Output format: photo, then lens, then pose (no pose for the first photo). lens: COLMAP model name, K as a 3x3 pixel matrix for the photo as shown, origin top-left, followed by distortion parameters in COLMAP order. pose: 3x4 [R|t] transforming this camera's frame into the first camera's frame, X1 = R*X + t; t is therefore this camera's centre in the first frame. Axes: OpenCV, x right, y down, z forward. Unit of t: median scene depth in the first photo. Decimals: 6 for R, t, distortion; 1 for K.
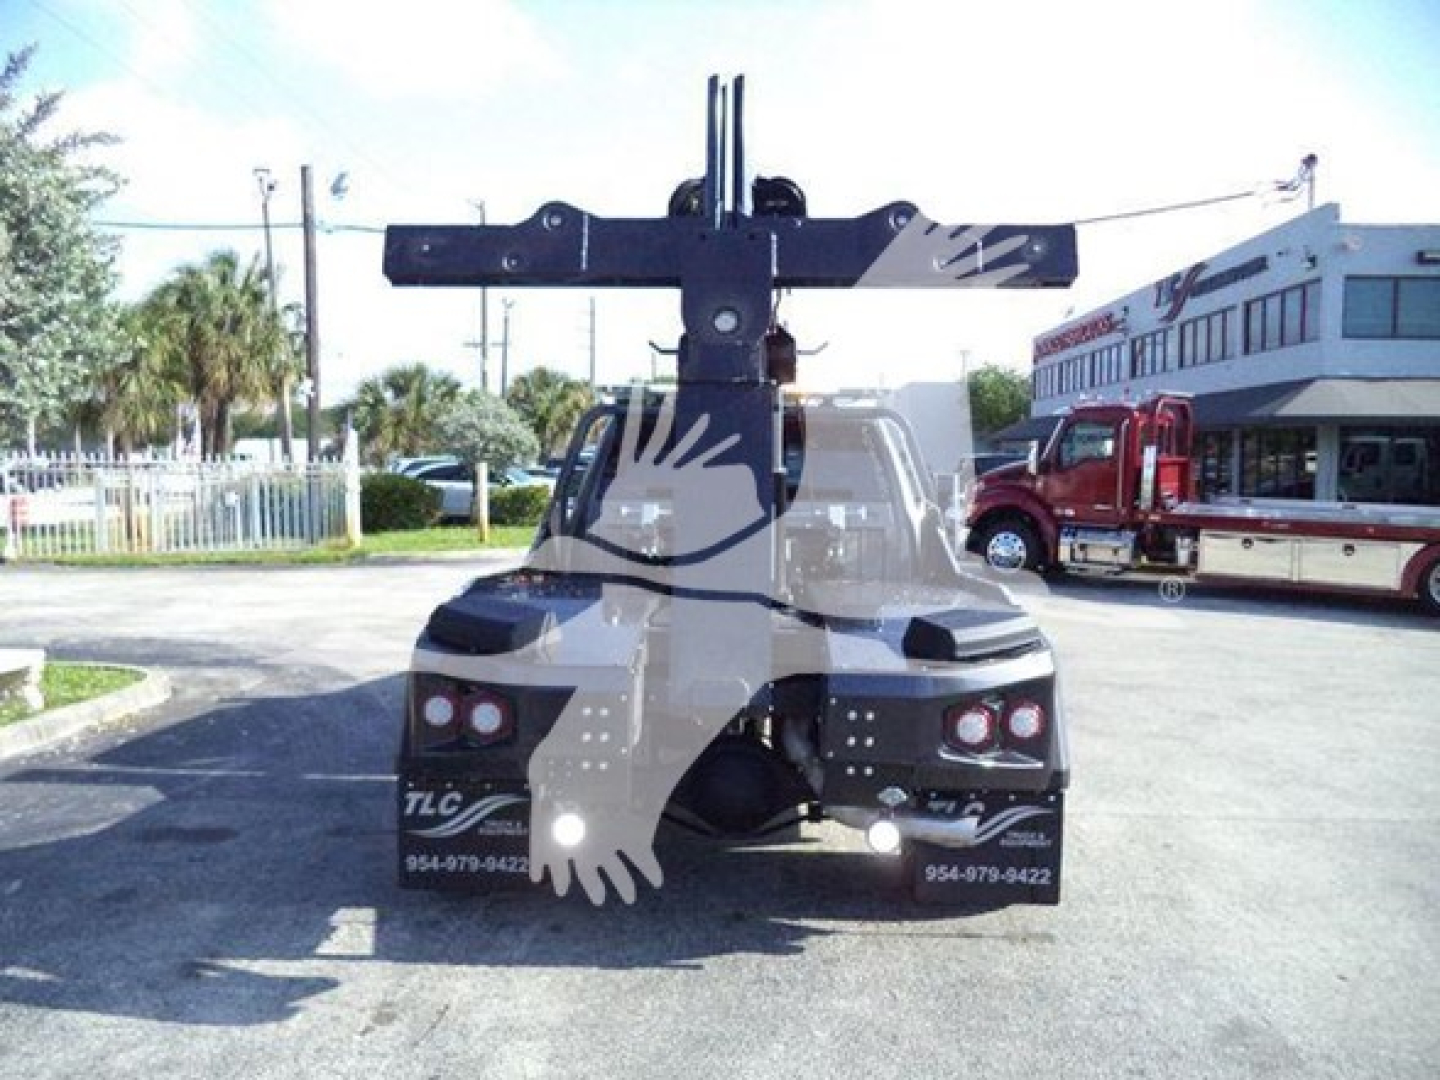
lens RADIAL K [[1166.9, 0, 727.6], [0, 1166.9, 532.9], [0, 0, 1]] dist [-0.028478, 0.001596]
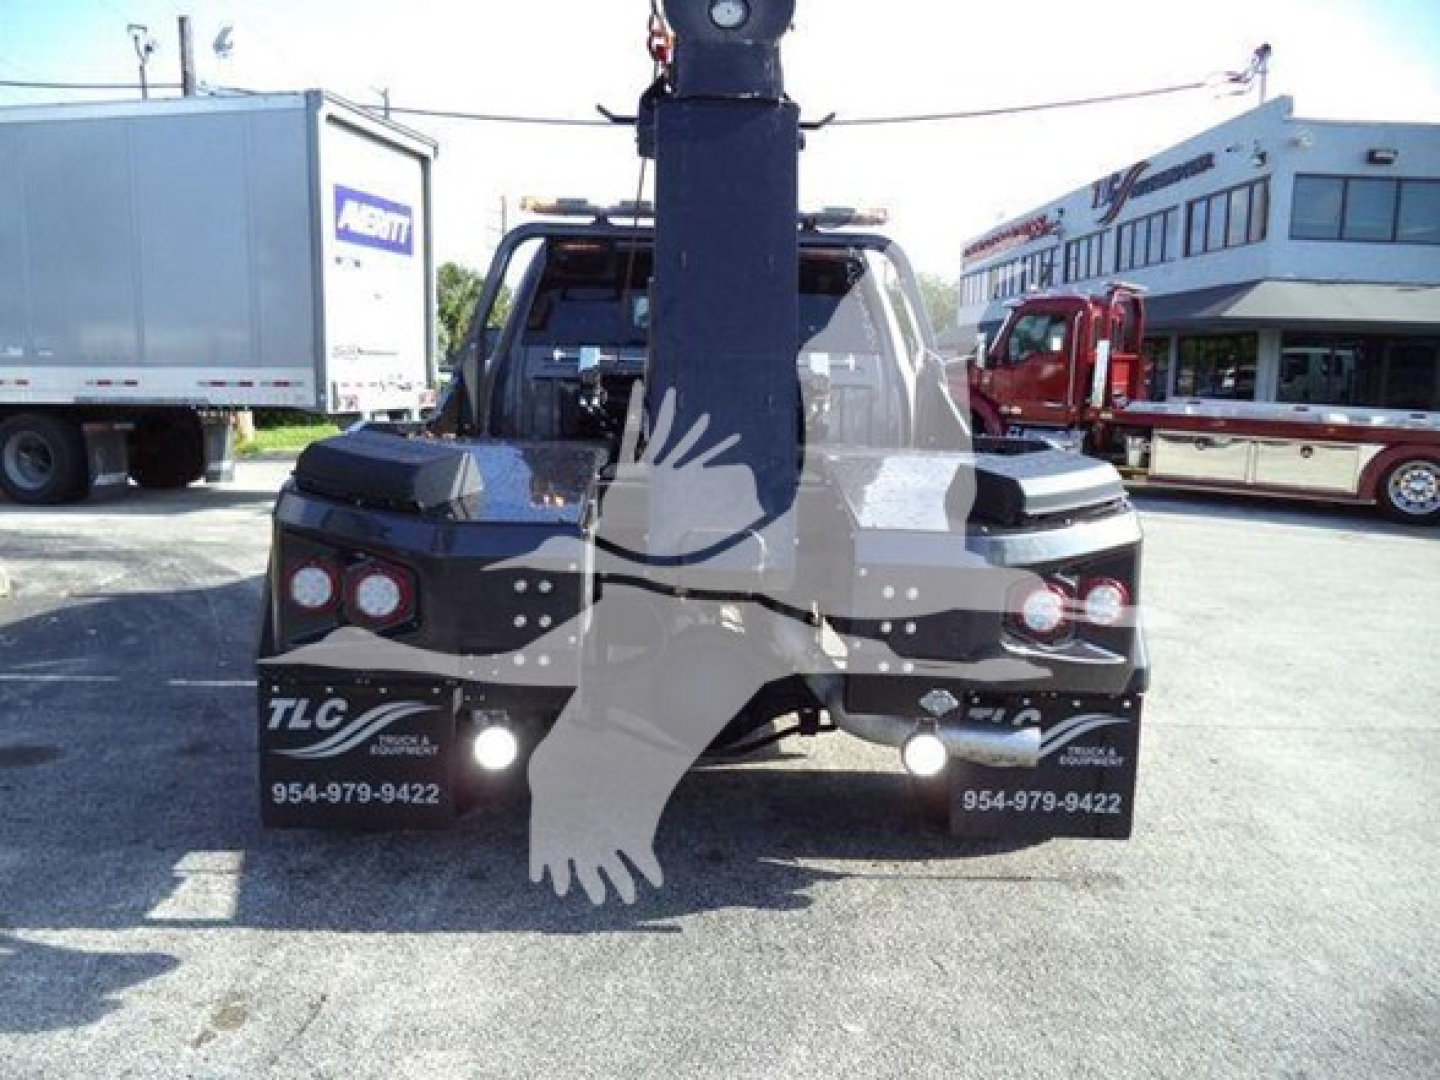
lens RADIAL K [[1166.9, 0, 724.2], [0, 1166.9, 545.2], [0, 0, 1]] dist [-0.028478, 0.001596]
pose [[0.997407, 0.006333, 0.071688, -0.038126], [-0.012342, 0.996415, 0.083693, 0.054118], [-0.070901, -0.084361, 0.993910, 0.227913]]
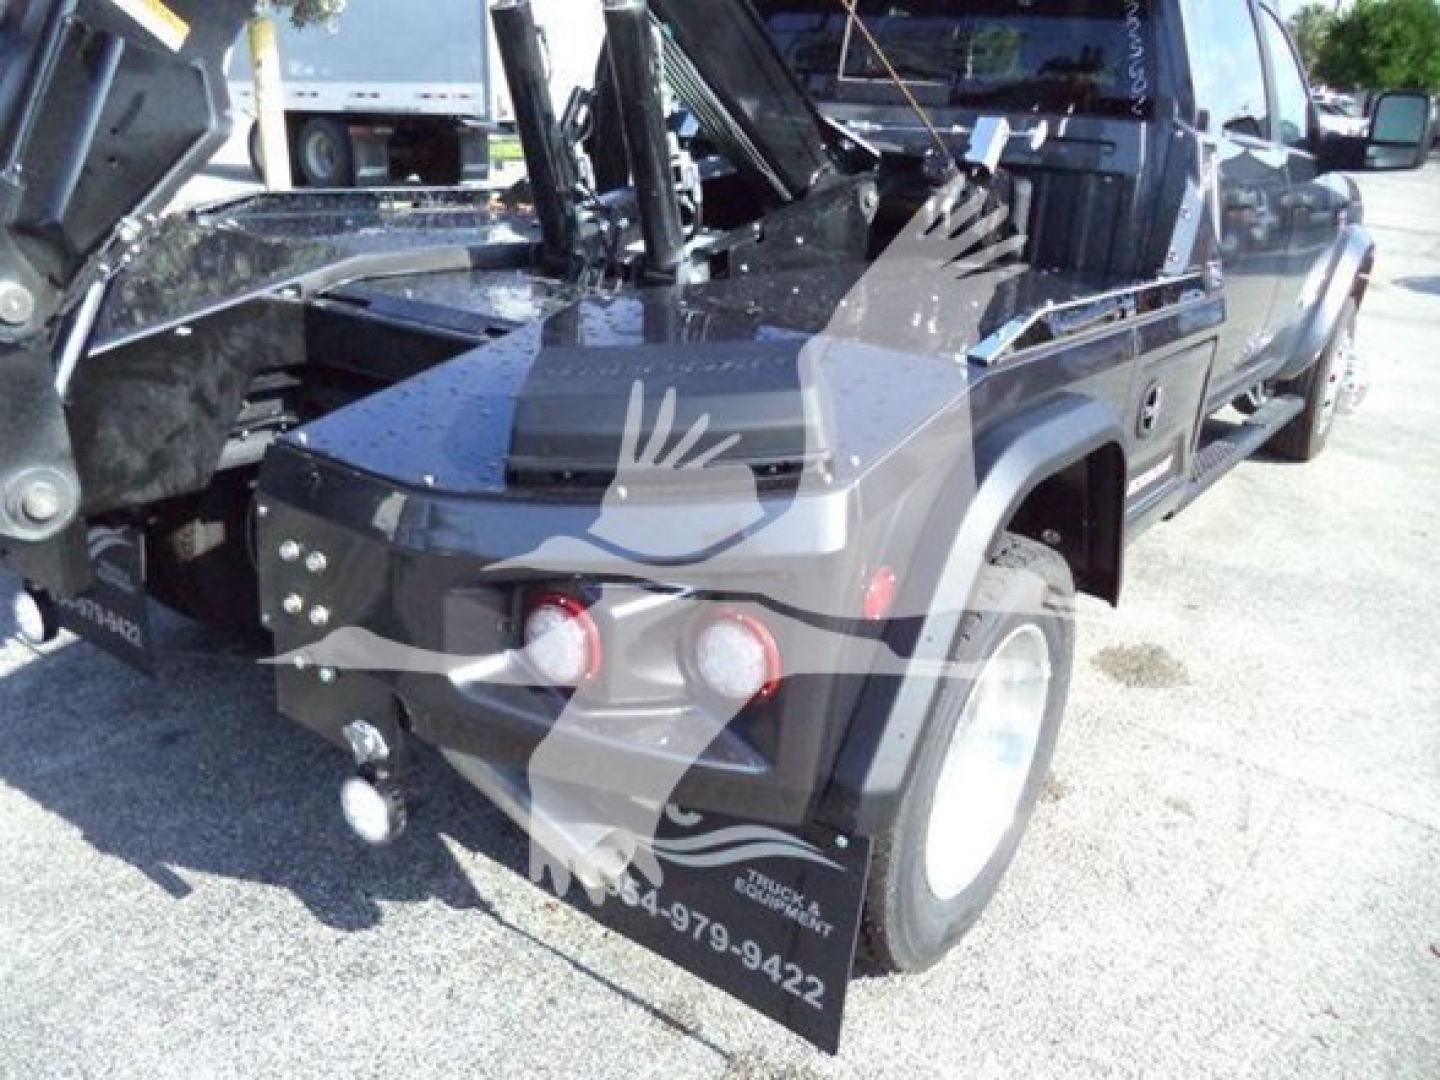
lens RADIAL K [[1166.9, 0, 717.8], [0, 1166.9, 546.0], [0, 0, 1]] dist [-0.028478, 0.001596]
pose [[0.837773, 0.232812, -0.493897, 0.365750], [-0.076714, 0.945758, 0.315684, 0.004354], [0.540602, -0.226583, 0.810191, 0.582666]]
